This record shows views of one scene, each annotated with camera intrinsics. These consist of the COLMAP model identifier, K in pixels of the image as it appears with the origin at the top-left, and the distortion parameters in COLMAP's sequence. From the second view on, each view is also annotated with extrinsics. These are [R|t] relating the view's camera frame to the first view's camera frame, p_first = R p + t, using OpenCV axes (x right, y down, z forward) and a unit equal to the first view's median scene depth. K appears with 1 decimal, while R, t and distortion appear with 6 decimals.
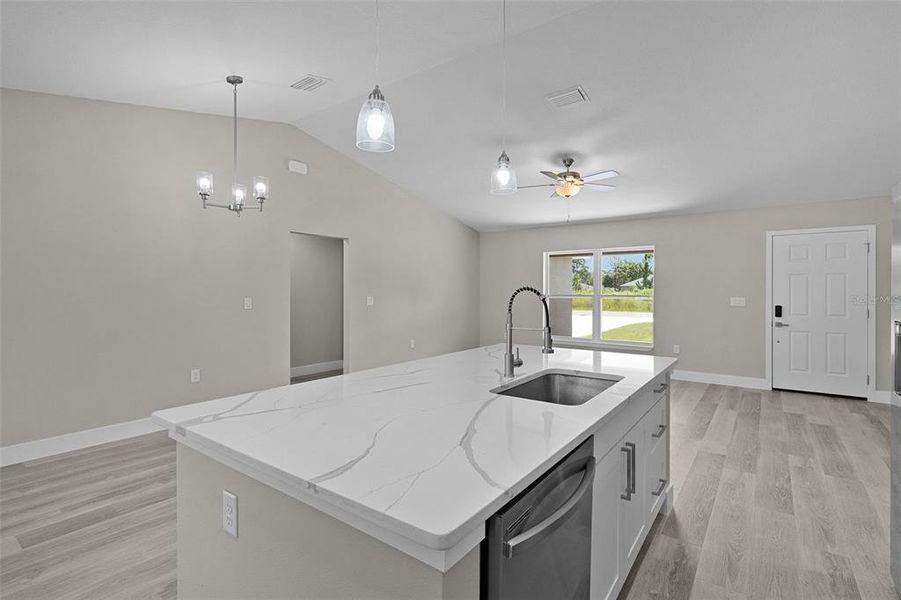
lens RADIAL K [[429.2, 0, 462.3], [0, 429.2, 293.8], [0, 0, 1]] dist [-0.000448, 0.000190]
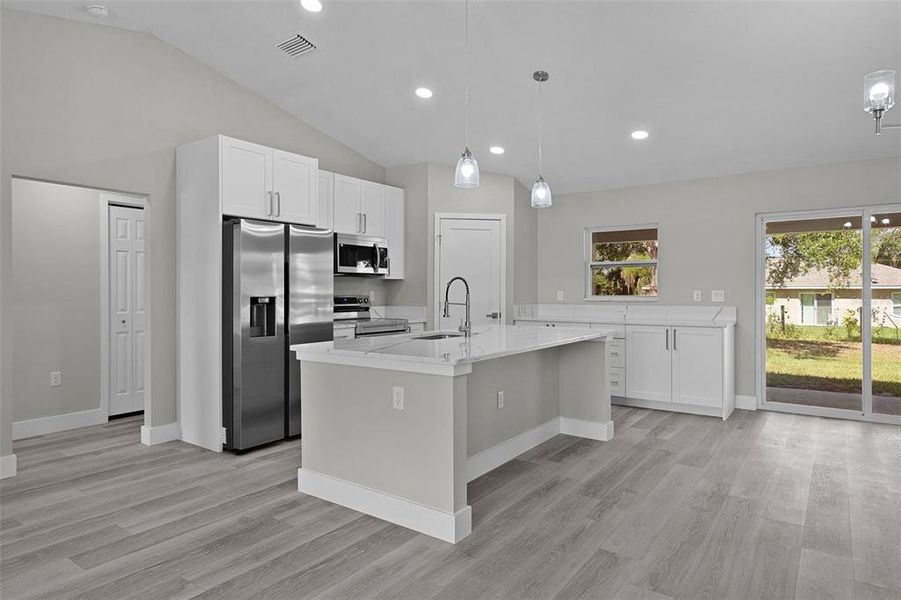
lens RADIAL K [[534.8, 0, 455.9], [0, 534.8, 292.7], [0, 0, 1]] dist [0.004605, 0.003663]
pose [[-0.999996, -0.002849, -0.000898, 0.060808], [-0.002857, 0.999954, 0.009148, 0.006890], [0.000872, 0.009151, -0.999958, 1.140676]]
